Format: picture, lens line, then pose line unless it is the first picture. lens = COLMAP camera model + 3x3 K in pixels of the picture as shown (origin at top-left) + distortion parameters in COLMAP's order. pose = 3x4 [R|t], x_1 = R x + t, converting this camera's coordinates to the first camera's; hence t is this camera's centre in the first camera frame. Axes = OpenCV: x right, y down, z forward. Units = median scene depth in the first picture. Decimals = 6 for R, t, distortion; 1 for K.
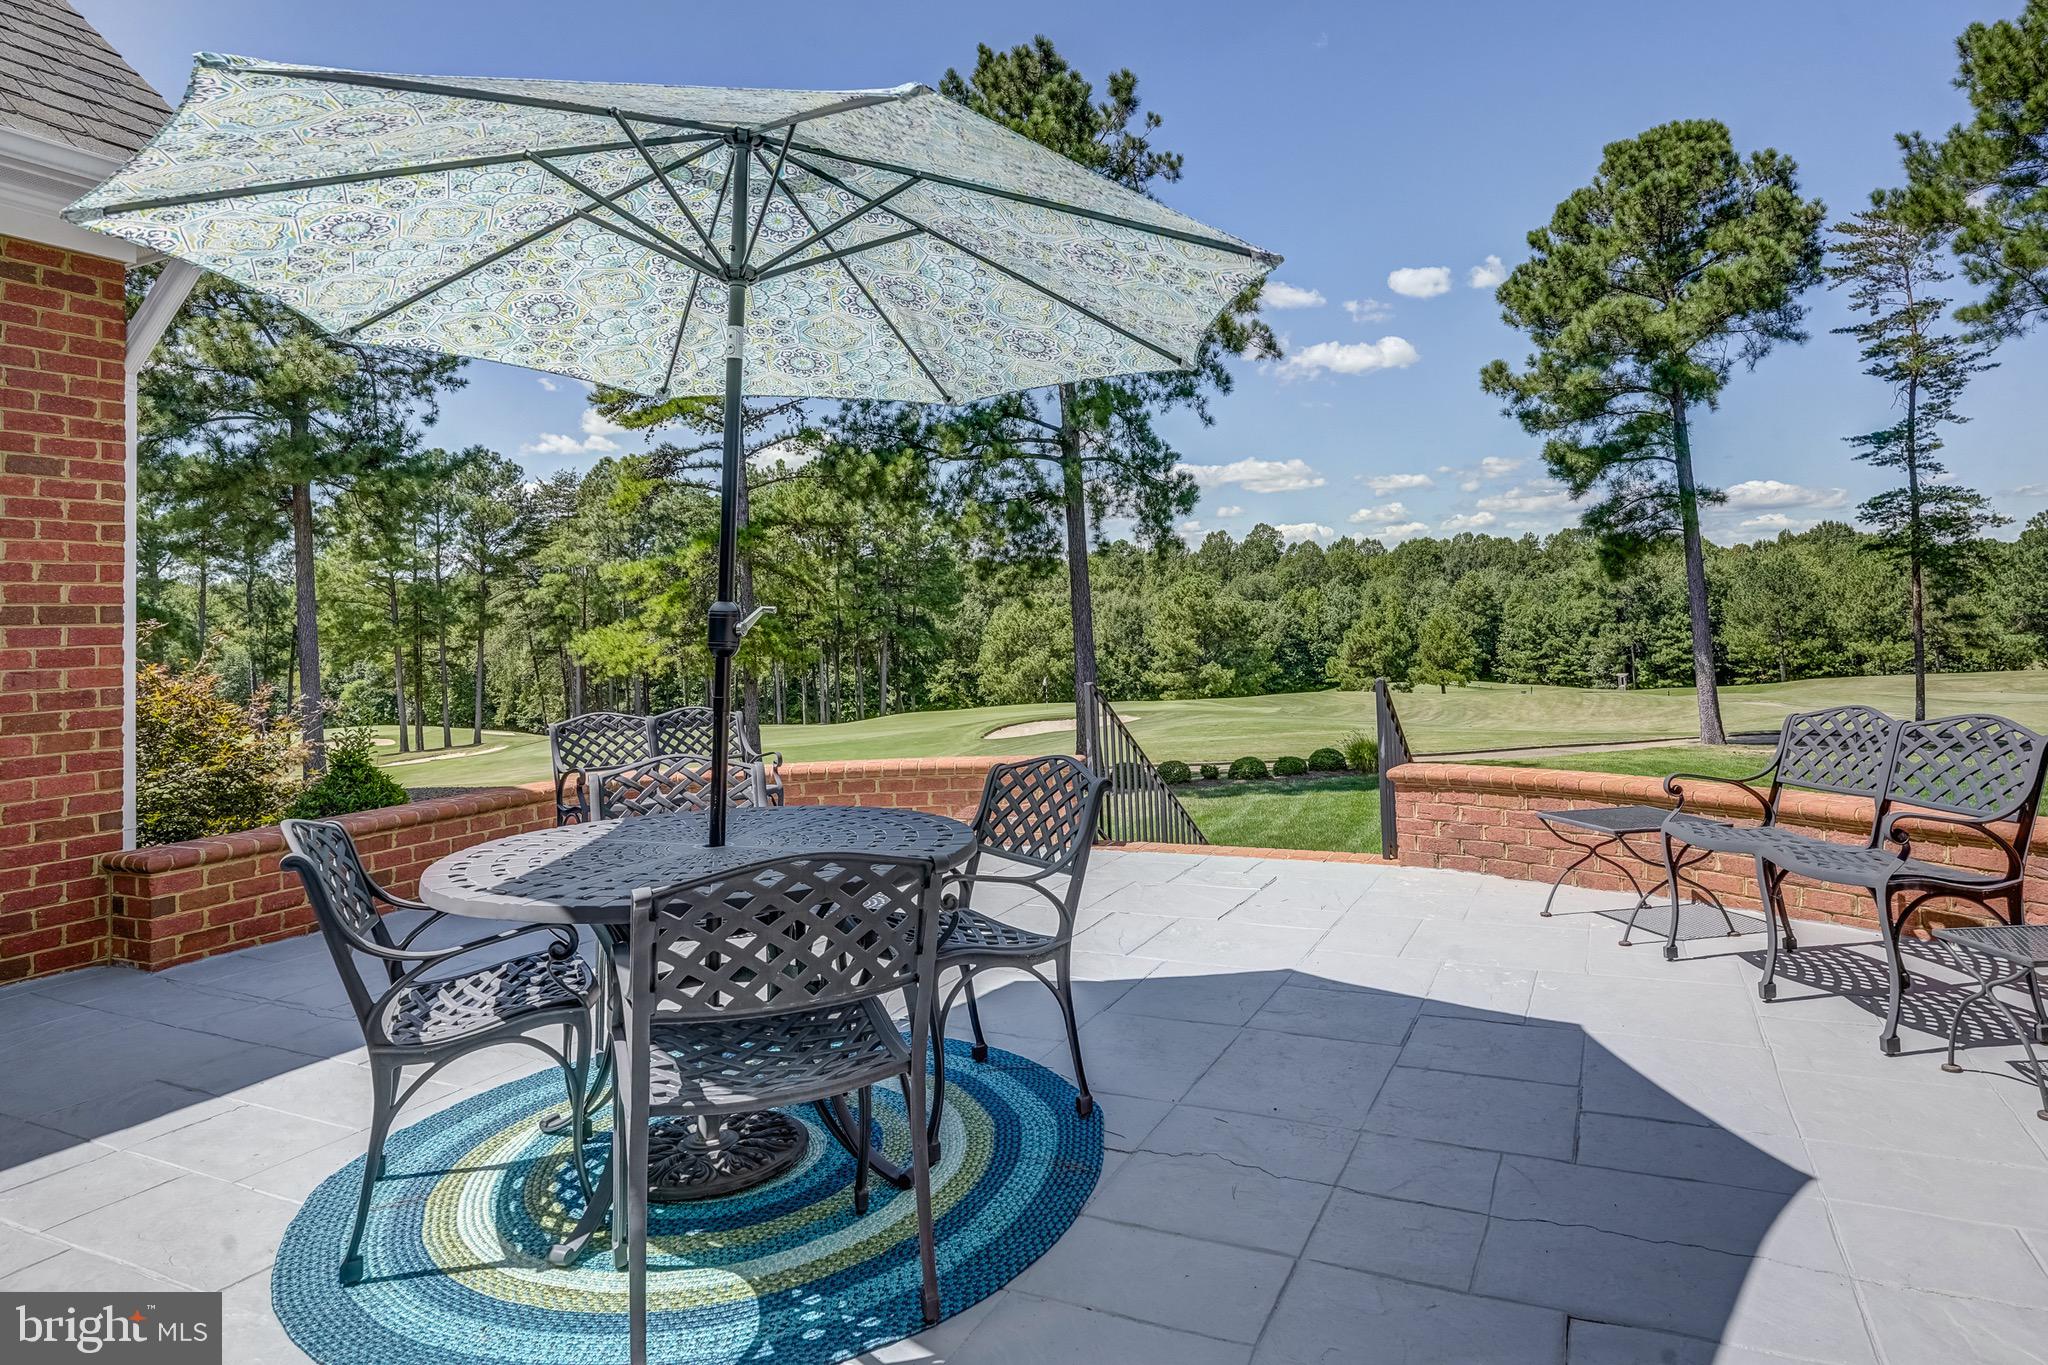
lens RADIAL K [[1186.1, 0, 1047.3], [0, 1186.1, 566.6], [0, 0, 1]] dist [-0.004926, 0.007203]
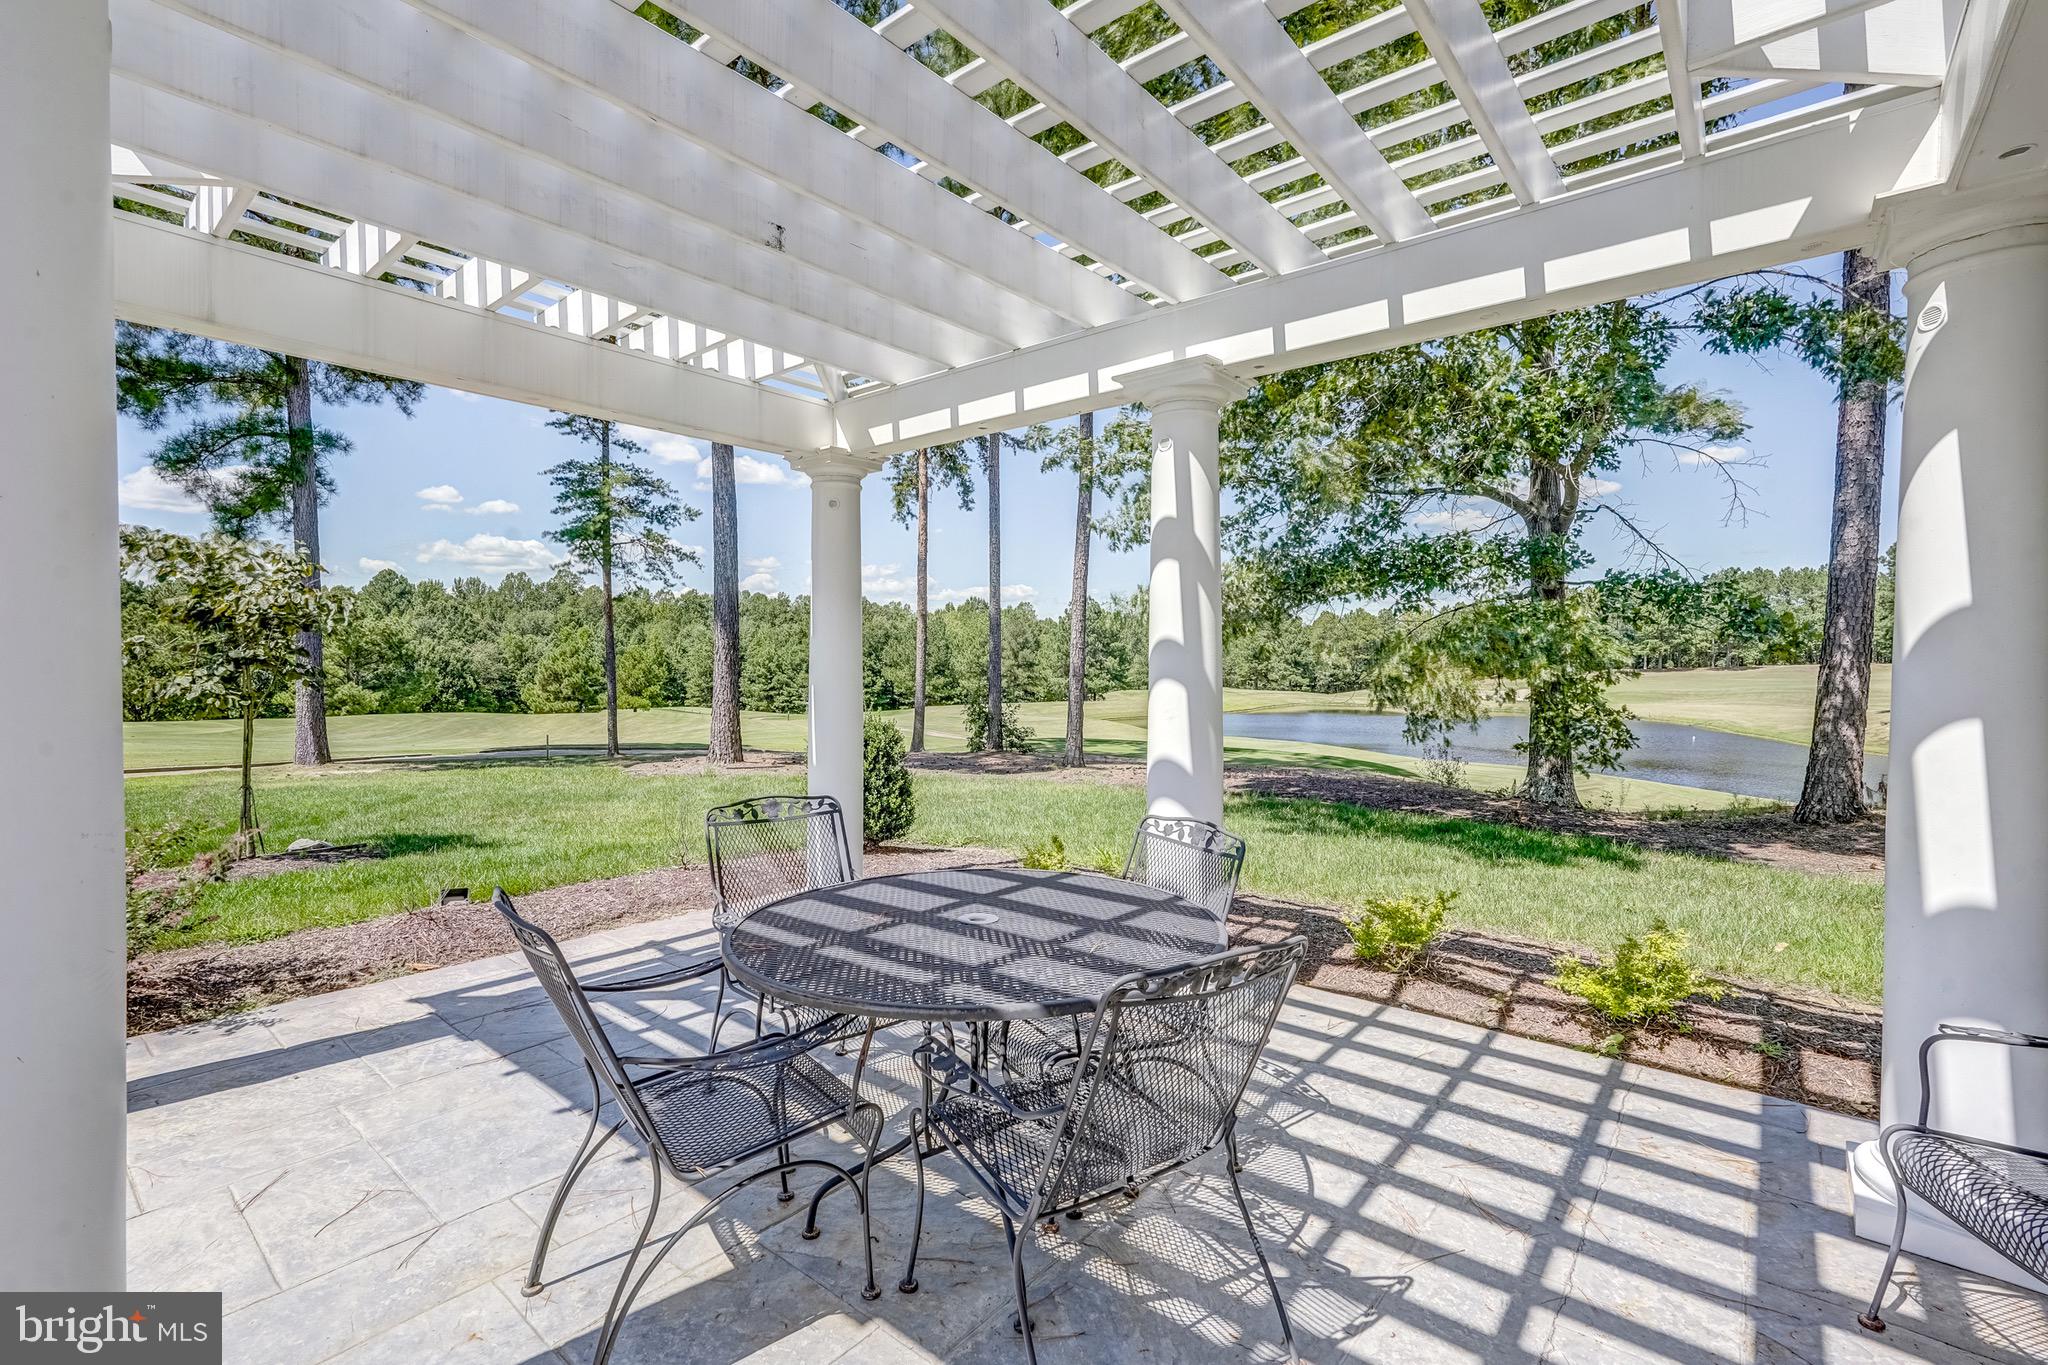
lens RADIAL K [[915.3, 0, 1022.4], [0, 915.3, 650.7], [0, 0, 1]] dist [-0.016834, 0.008546]
pose [[0.839282, 0.040163, 0.542211, 0.562779], [-0.055797, 0.998365, 0.012416, 0.042200], [-0.540825, -0.040674, 0.840151, 0.241565]]
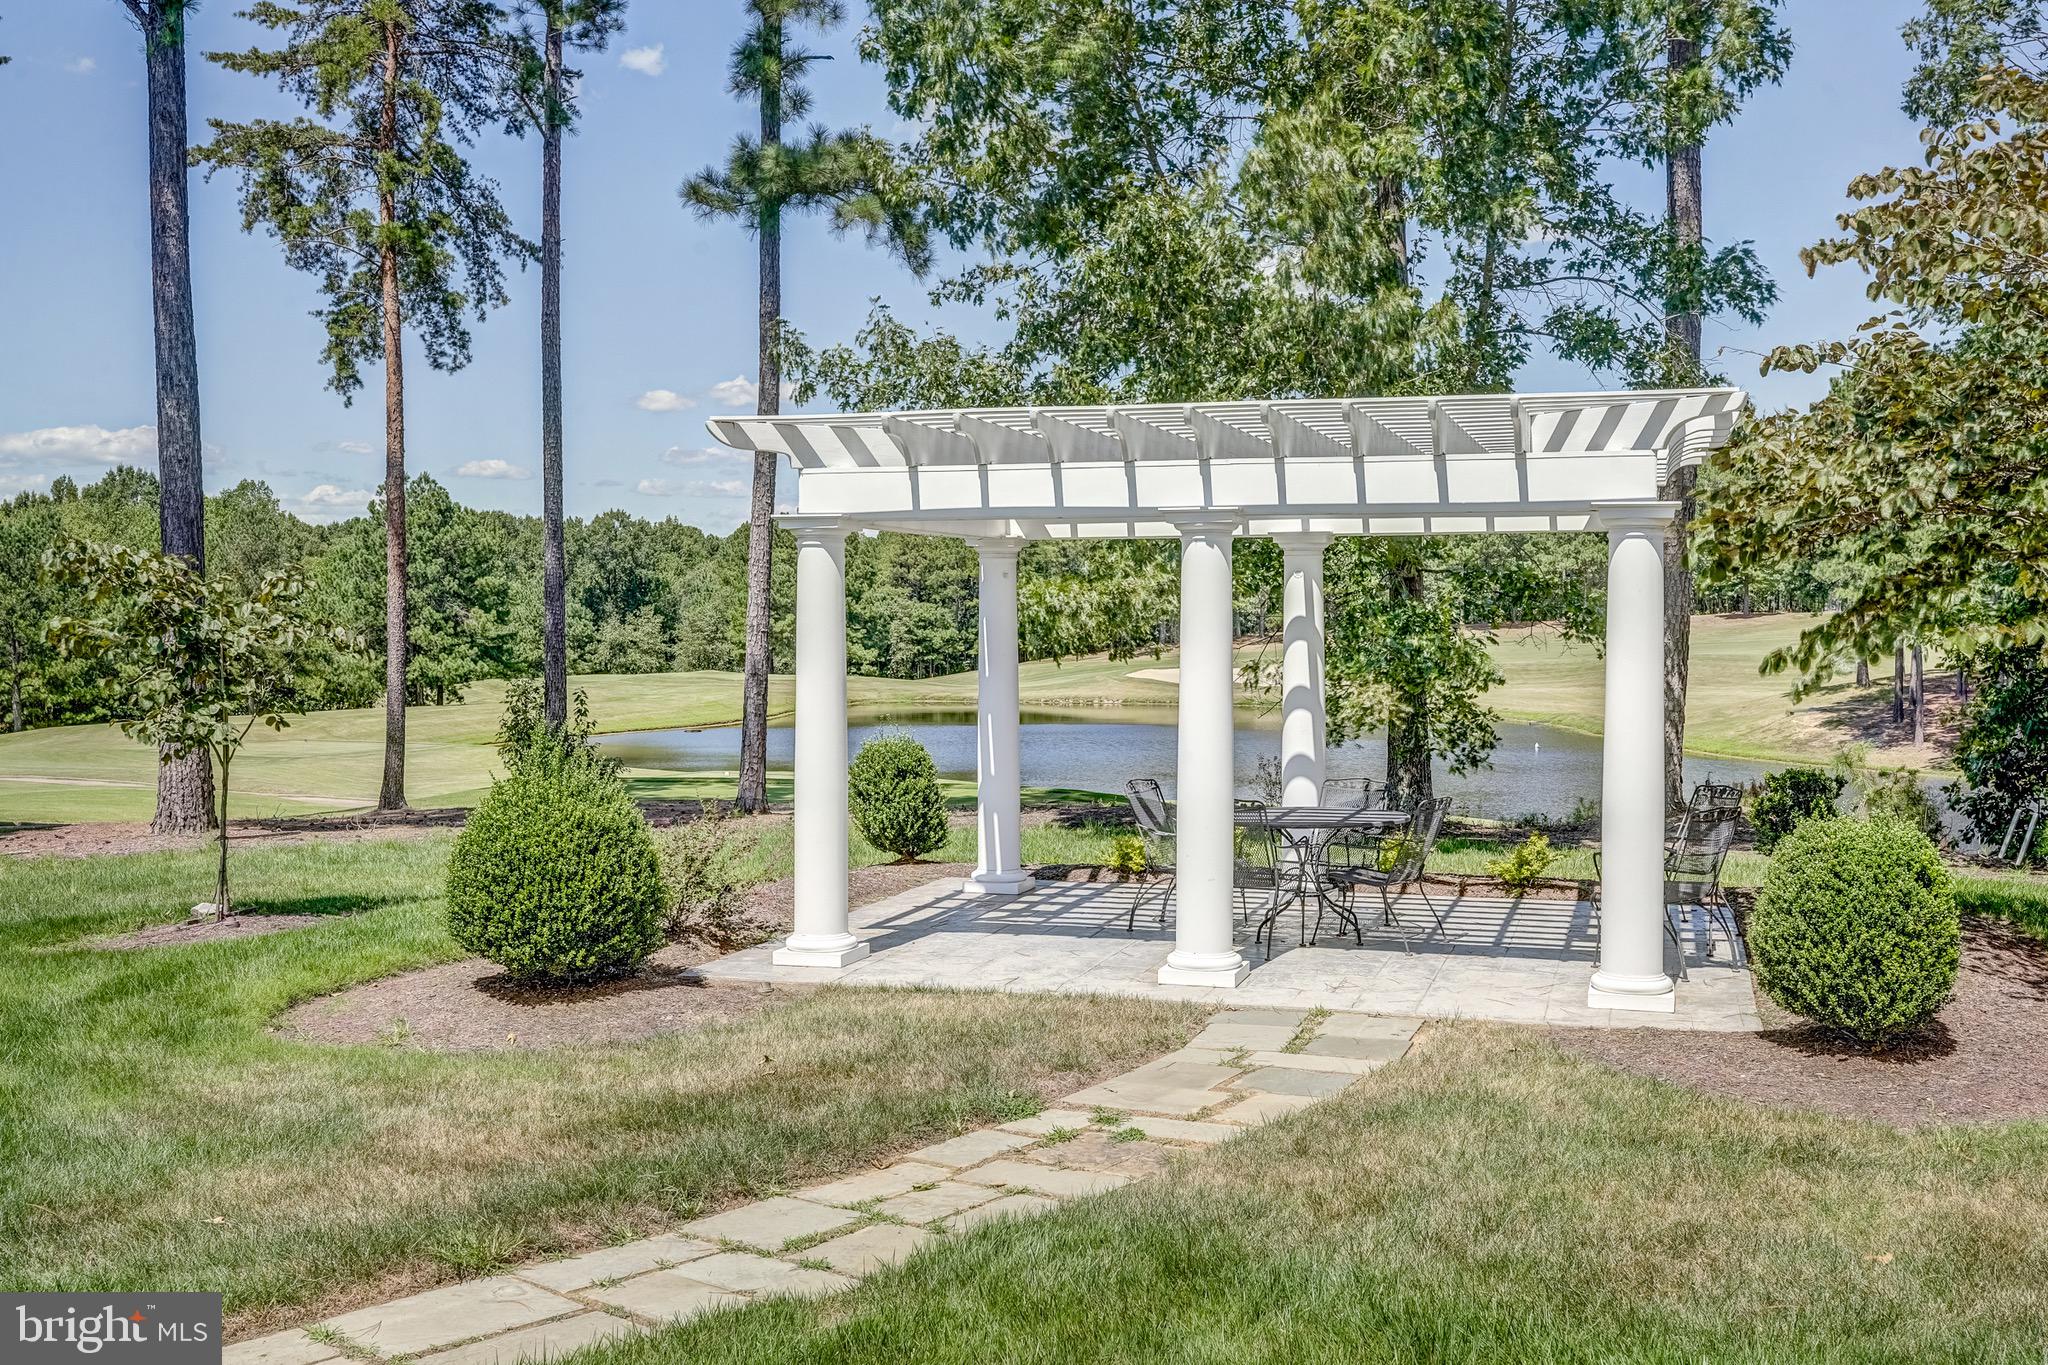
lens RADIAL K [[1977.5, 0, 1037.7], [0, 1977.5, 753.2], [0, 0, 1]] dist [0.026608, 0.000000]
pose [[0.565146, -0.029671, 0.824457, 0.384276], [-0.054534, 0.995824, 0.073219, 0.033426], [-0.823187, -0.086340, 0.561167, 0.179519]]
